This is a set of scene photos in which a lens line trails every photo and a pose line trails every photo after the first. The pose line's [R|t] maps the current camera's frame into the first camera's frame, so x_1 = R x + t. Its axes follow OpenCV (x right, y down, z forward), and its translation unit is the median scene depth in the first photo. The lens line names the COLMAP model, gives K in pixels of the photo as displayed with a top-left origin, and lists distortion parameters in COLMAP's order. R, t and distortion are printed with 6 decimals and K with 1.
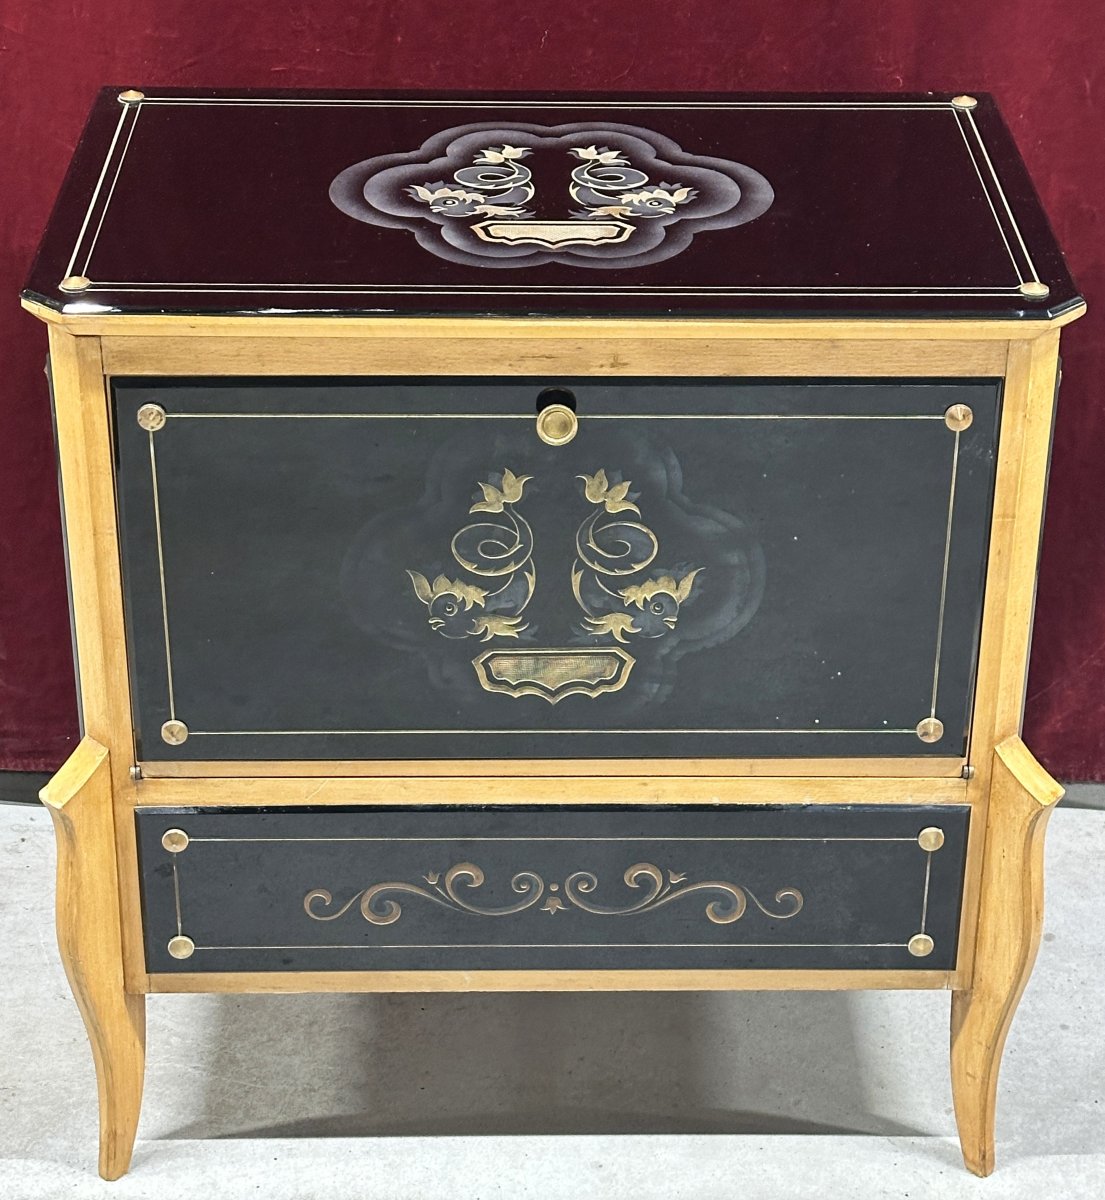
lens RADIAL K [[2825.9, 0, 552.5], [0, 2825.9, 600.0], [0, 0, 1]] dist [0.128131, 1.012979]
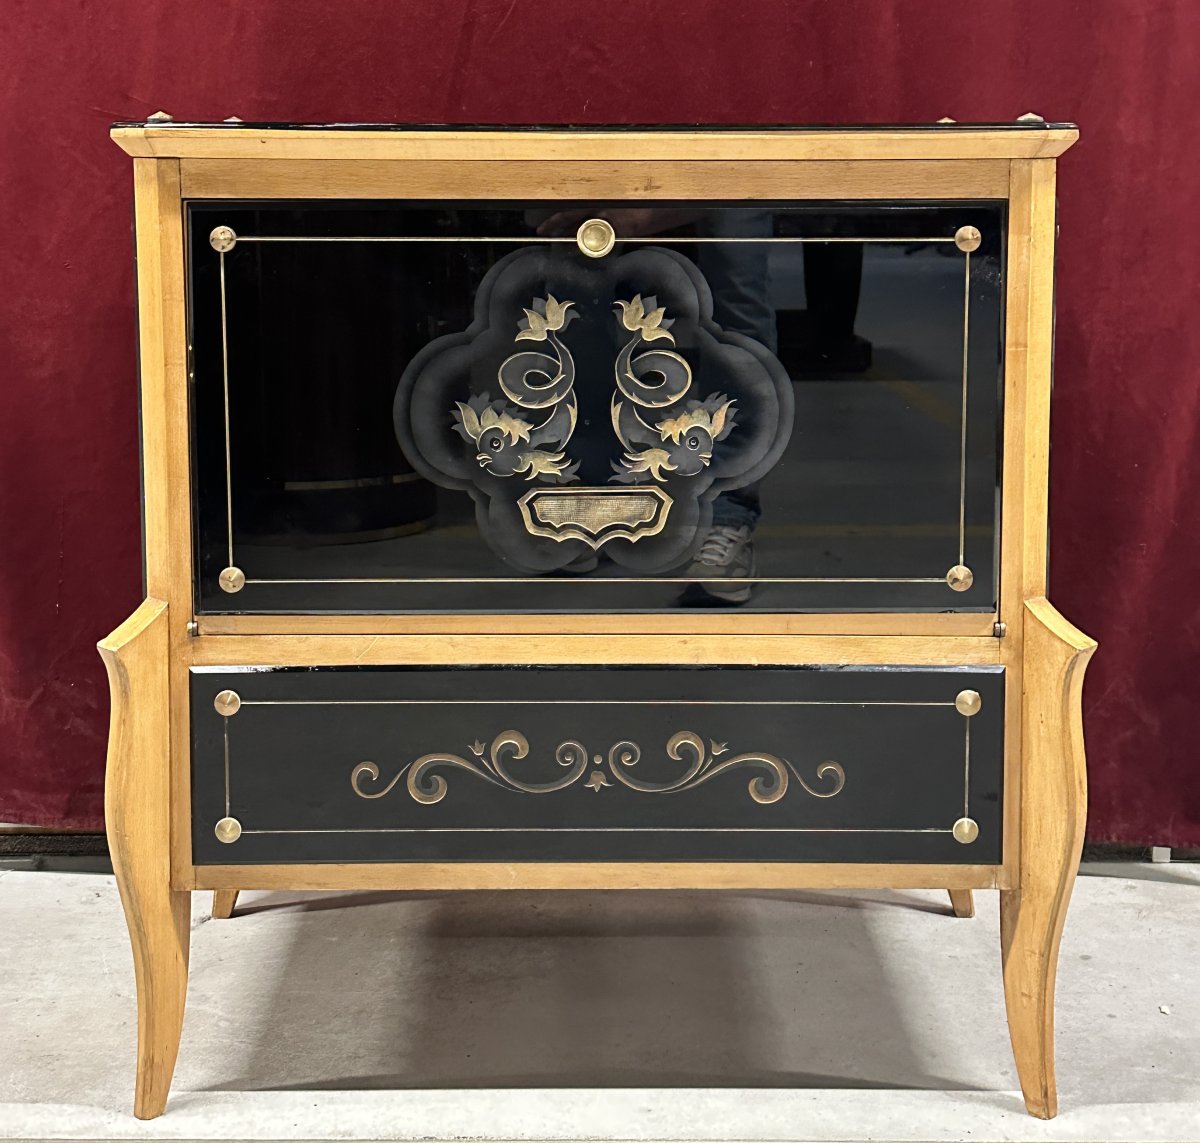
lens RADIAL K [[2013.3, 0, 567.0], [0, 2013.3, 568.4], [0, 0, 1]] dist [0.205497, -0.585327]
pose [[0.999794, -0.008556, -0.018405, 0.003419], [0.000331, 0.913556, -0.406712, 0.338299], [0.020294, 0.406622, 0.913371, 0.314924]]
